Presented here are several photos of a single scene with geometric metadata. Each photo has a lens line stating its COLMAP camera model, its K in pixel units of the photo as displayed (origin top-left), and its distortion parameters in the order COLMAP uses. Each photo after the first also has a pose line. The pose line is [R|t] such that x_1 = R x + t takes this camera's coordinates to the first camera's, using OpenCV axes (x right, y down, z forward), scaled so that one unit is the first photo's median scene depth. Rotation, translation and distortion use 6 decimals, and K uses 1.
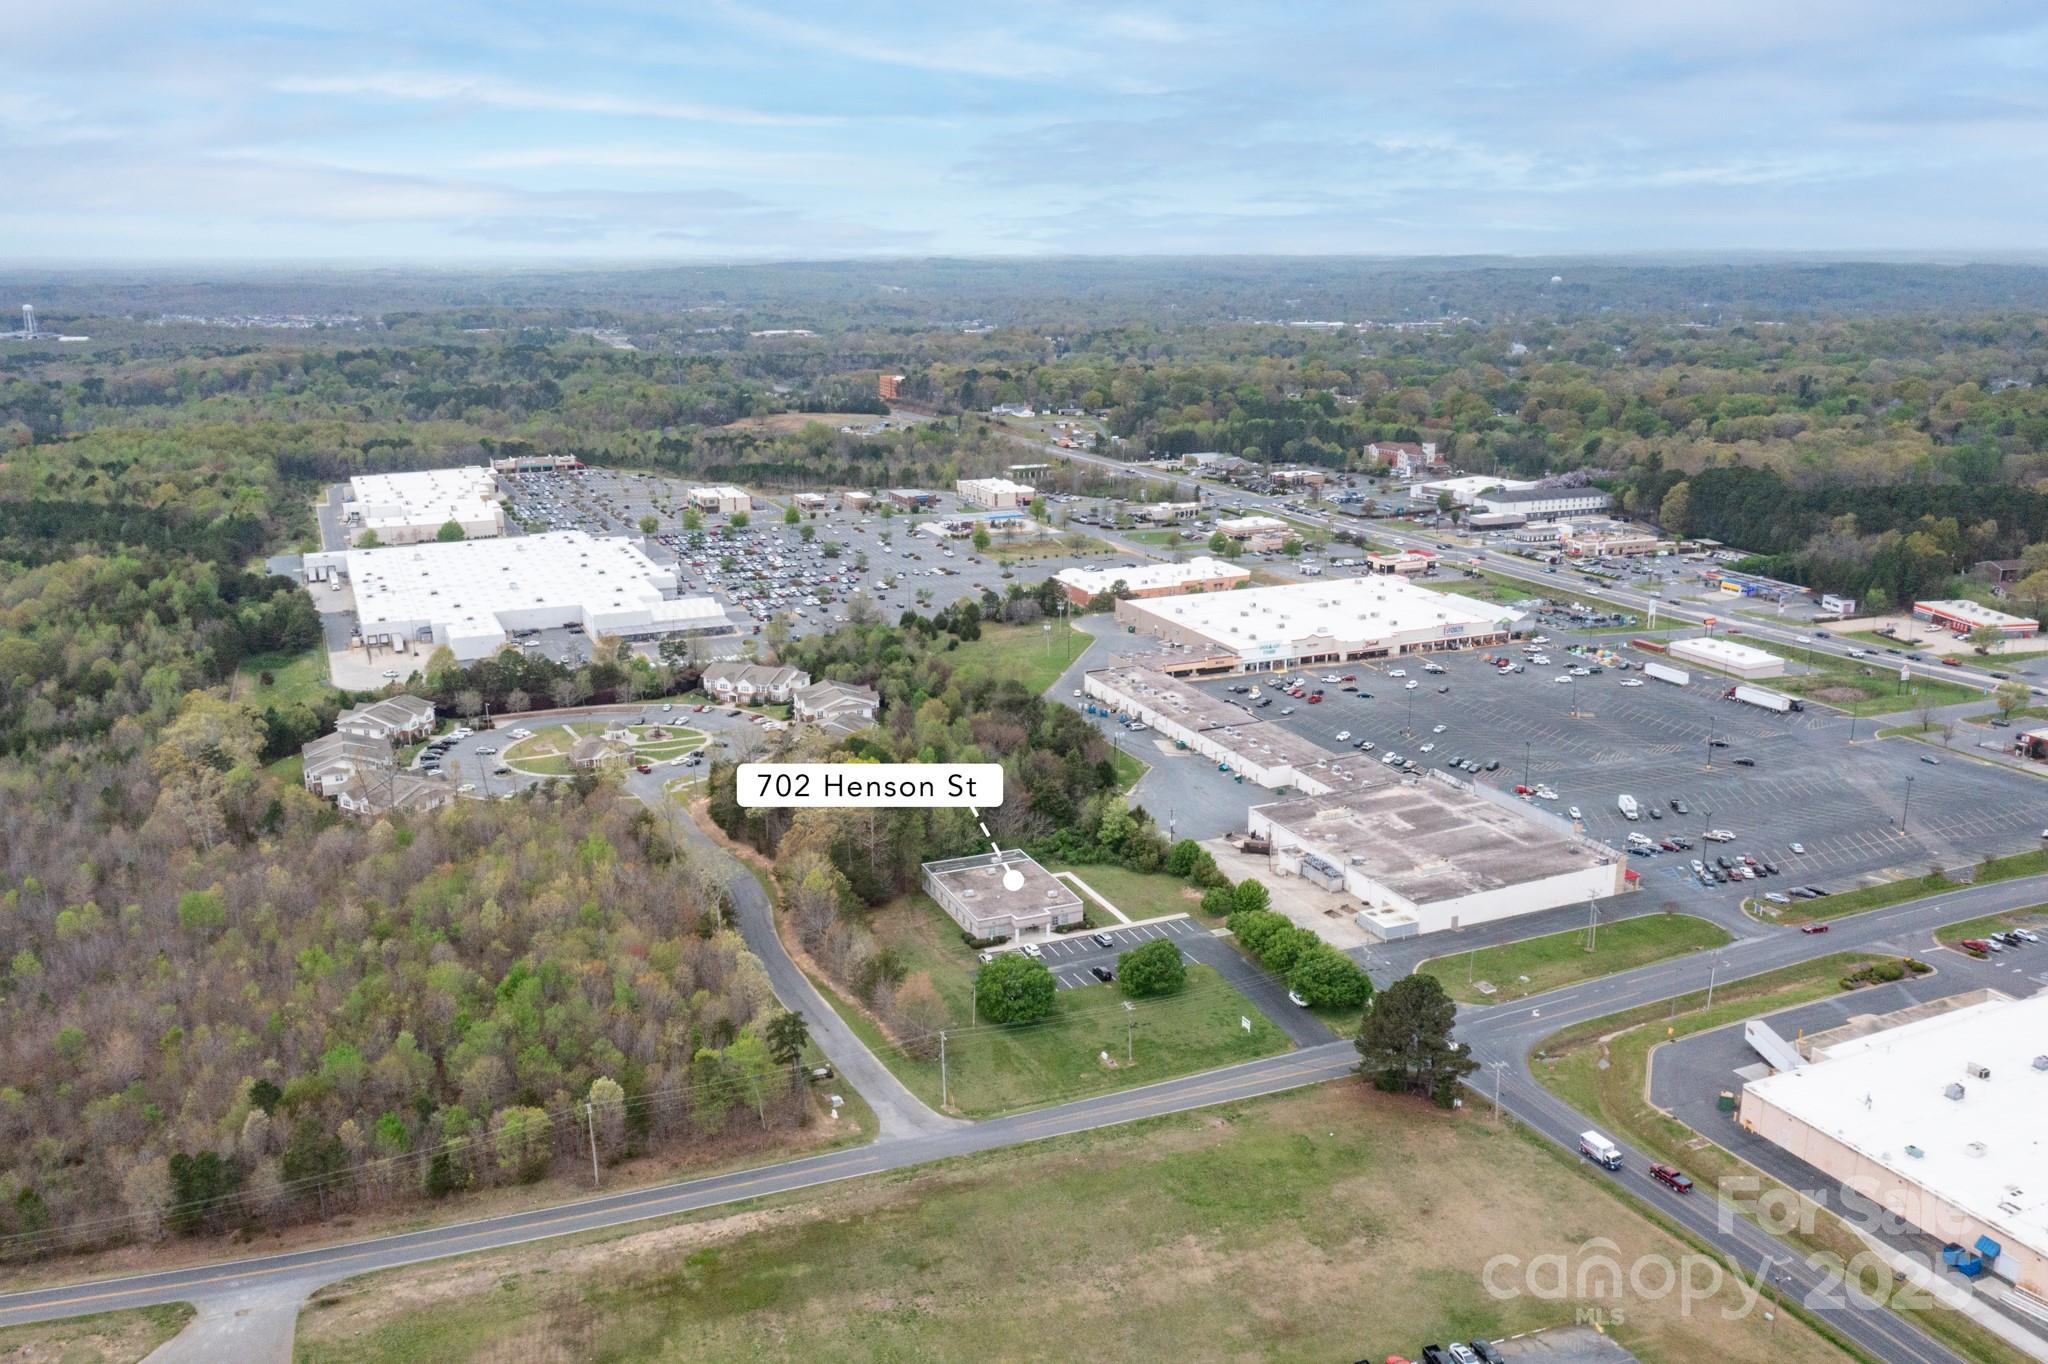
lens RADIAL K [[1632.2, 0, 1024.0], [0, 1632.2, 682.0], [0, 0, 1]] dist [-0.001711, -0.004400]
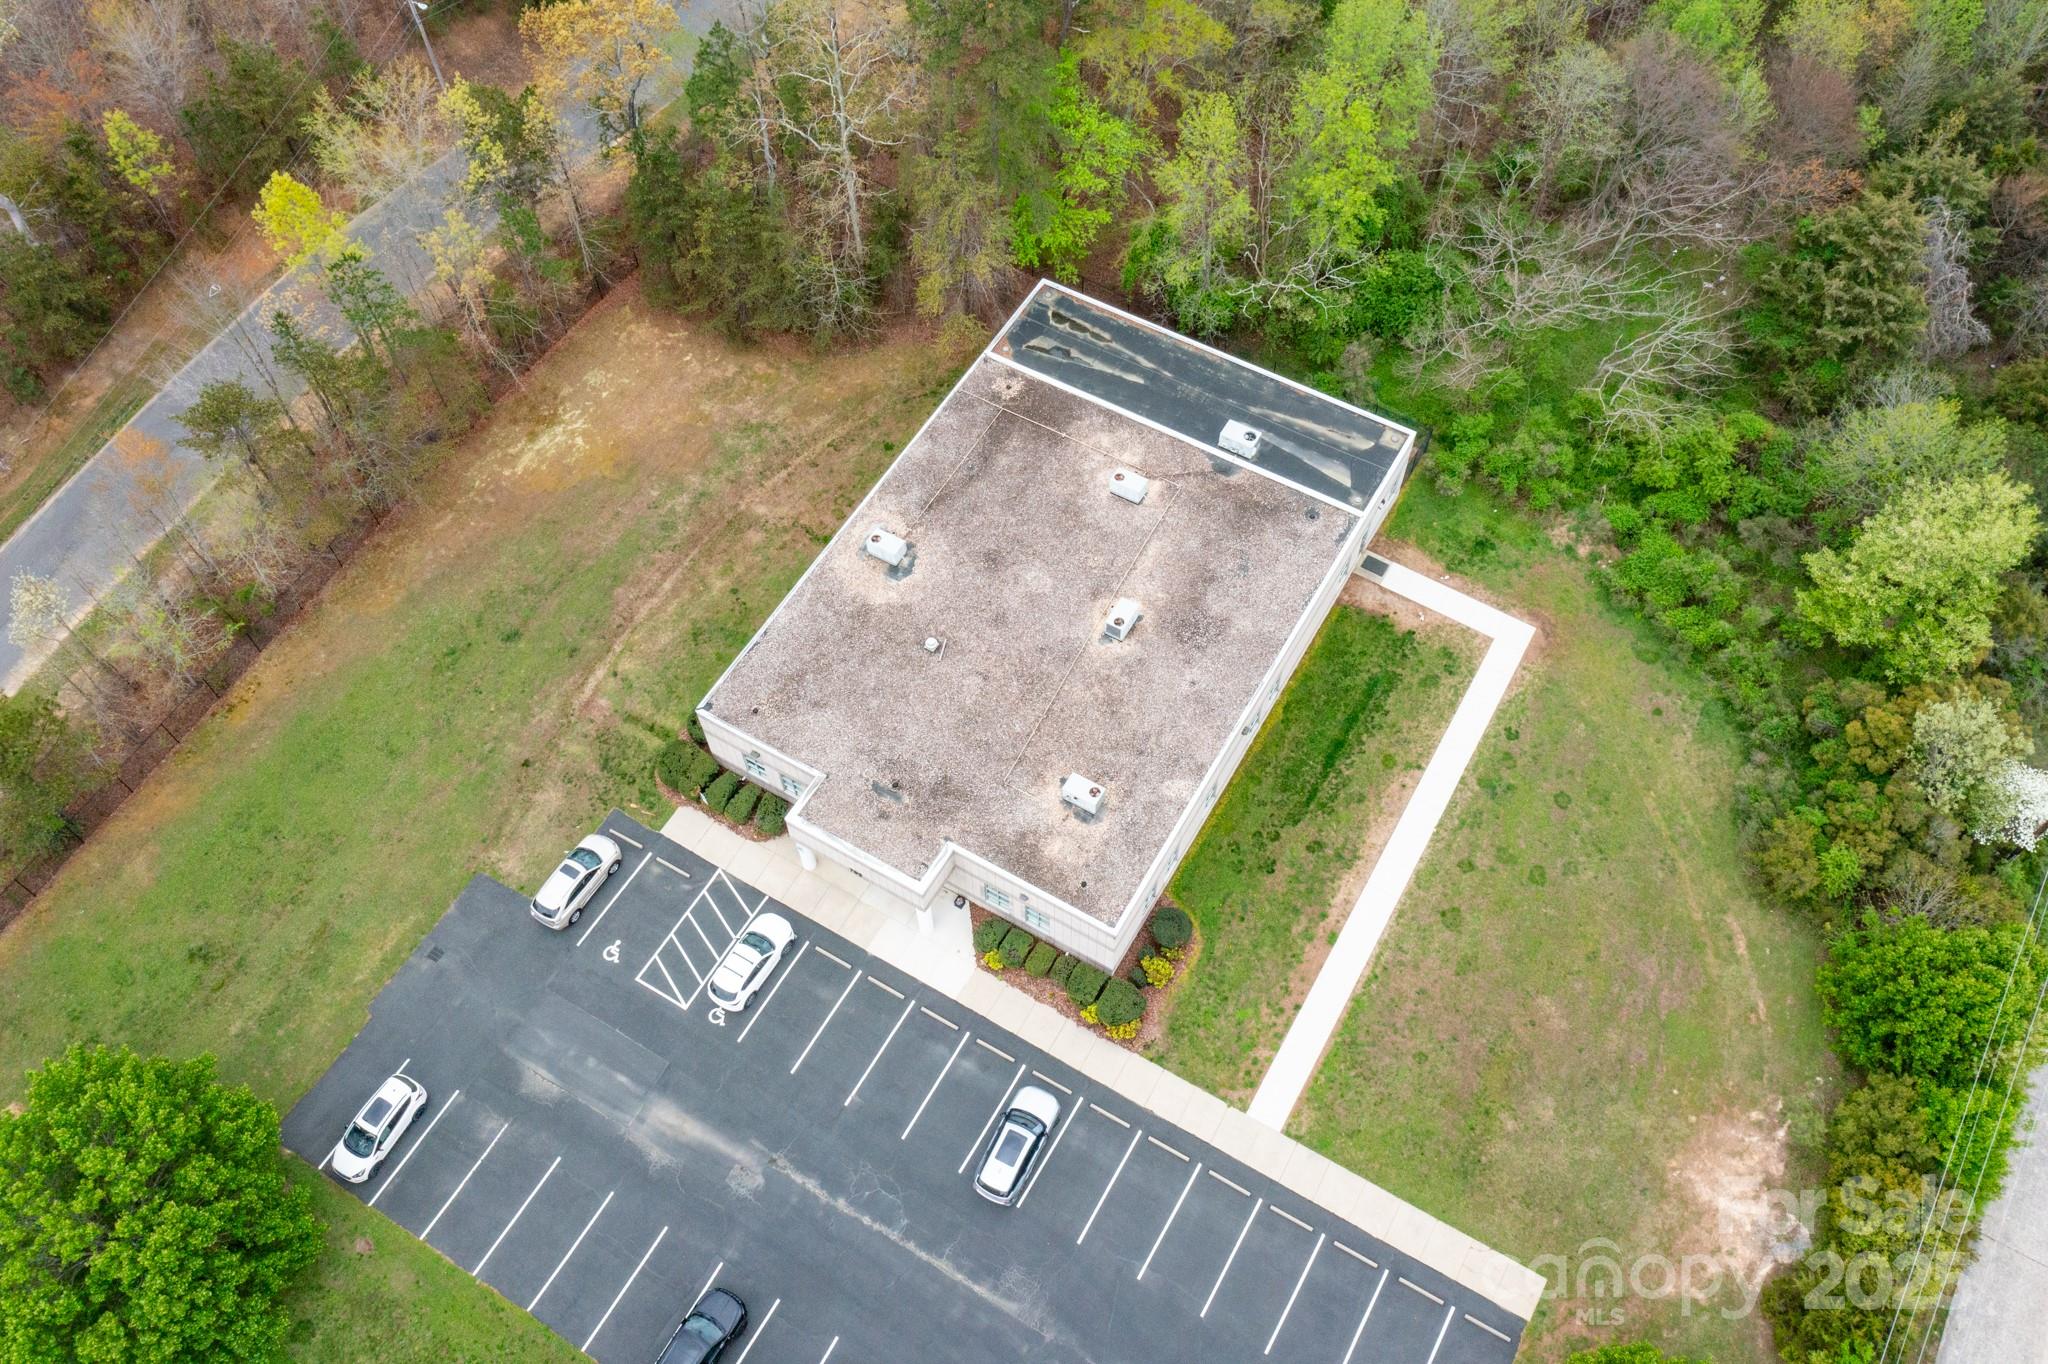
lens RADIAL K [[1643.4, 0, 1141.1], [0, 1643.4, 583.8], [0, 0, 1]] dist [0.005896, 0.002214]
pose [[0.608693, 0.664895, -0.432906, 0.087653], [-0.196693, 0.655056, 0.729530, -0.048693], [0.768638, -0.358910, 0.529508, 0.775768]]
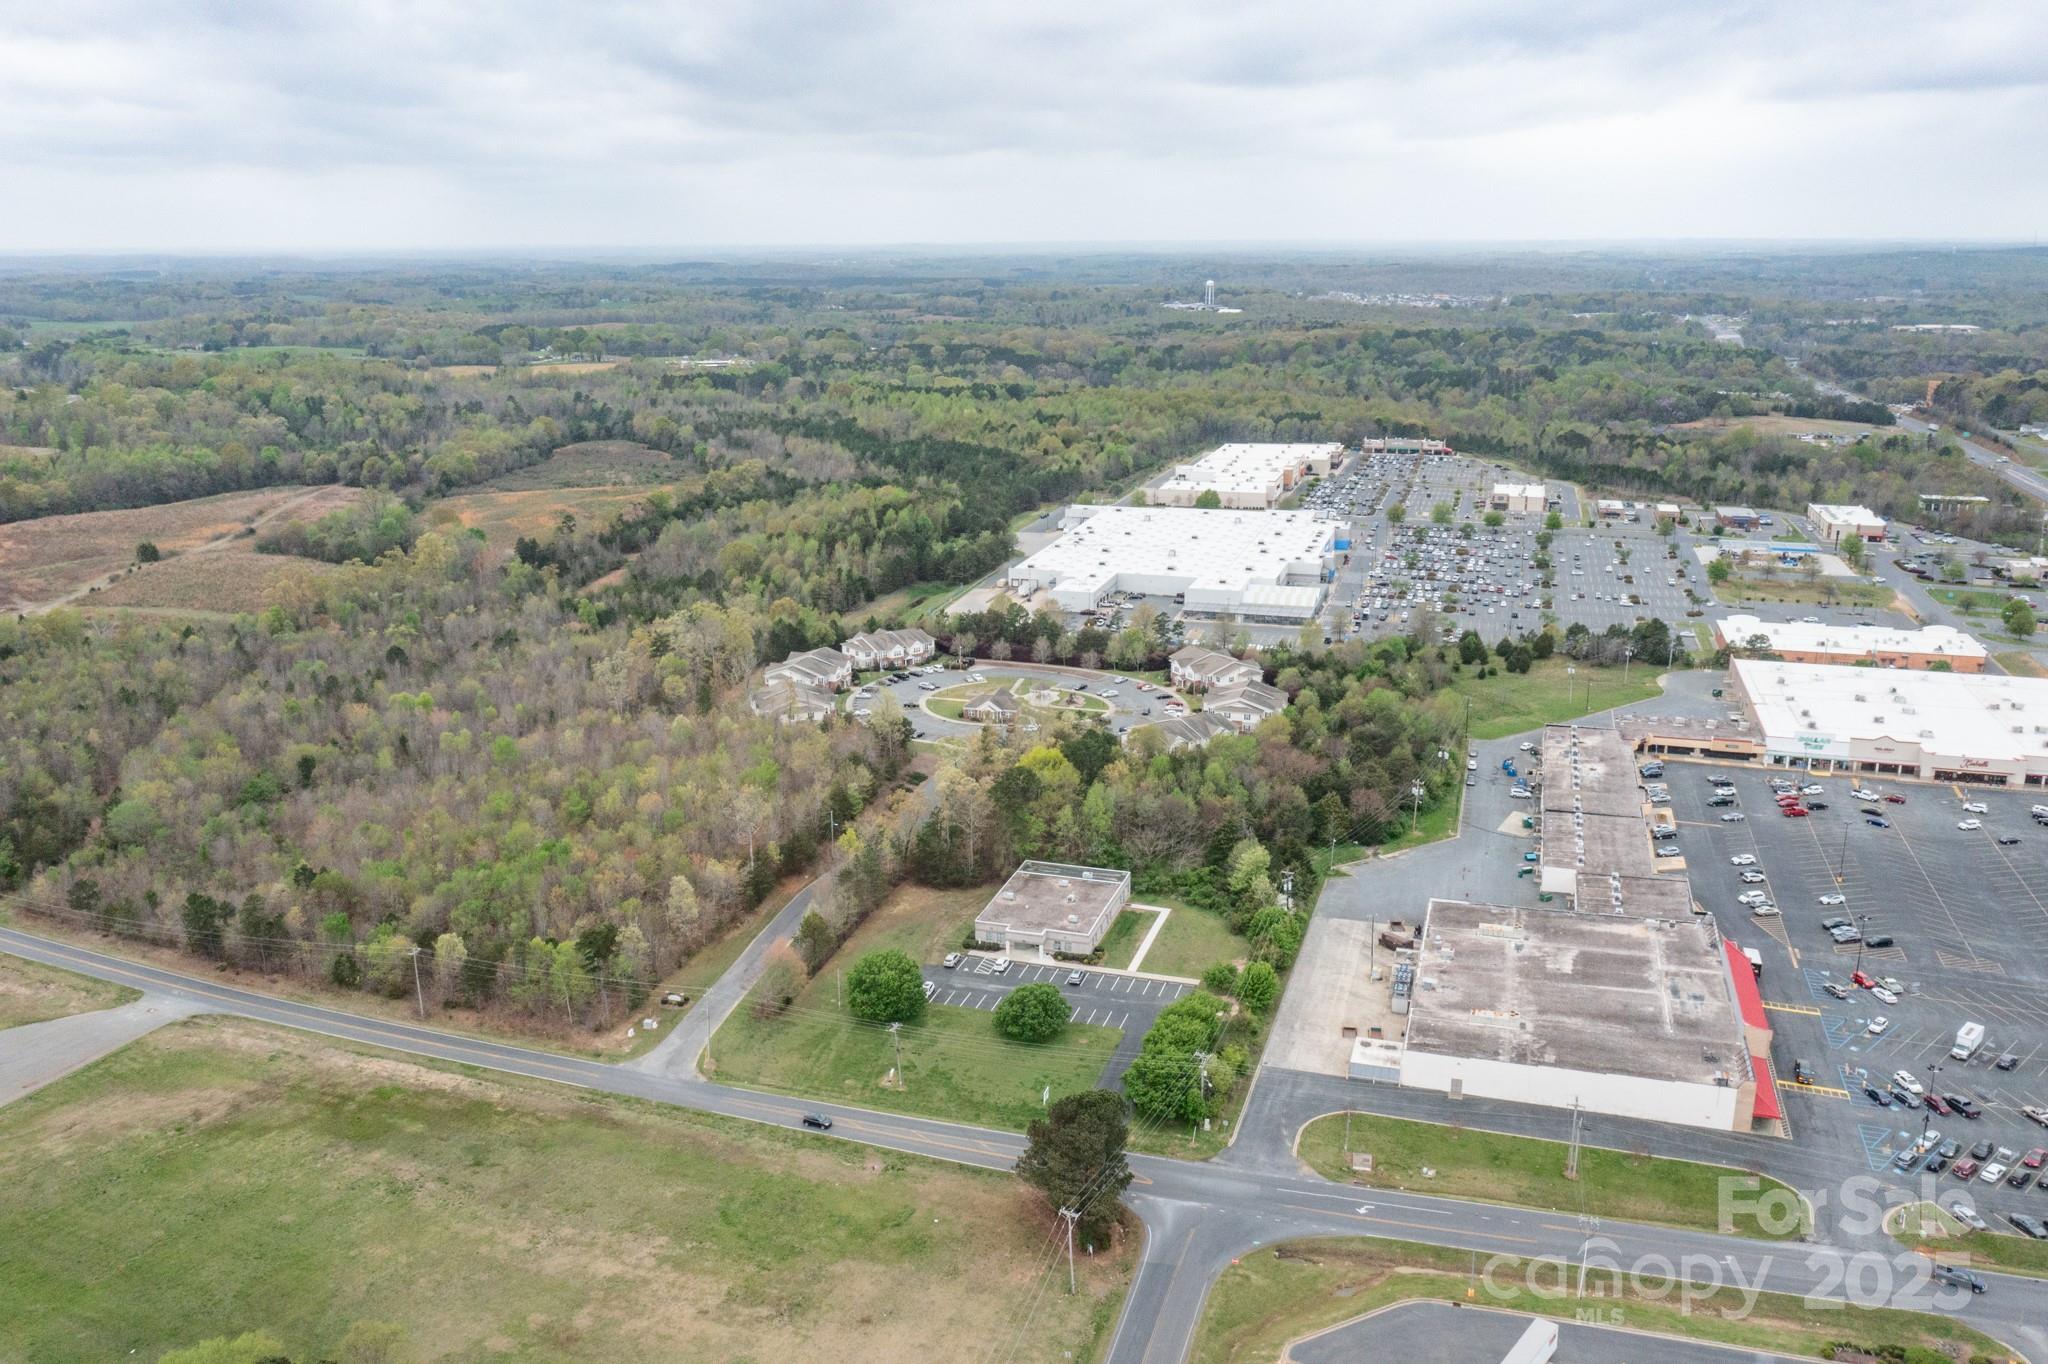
lens RADIAL K [[1612.2, 0, 1024.0], [0, 1612.2, 682.0], [0, 0, 1]] dist [-0.007810, -0.013472]
pose [[0.756310, 0.172132, -0.631163, 0.490073], [-0.163725, 0.983865, 0.072134, -0.060198], [0.633396, 0.048781, 0.772289, 0.213656]]
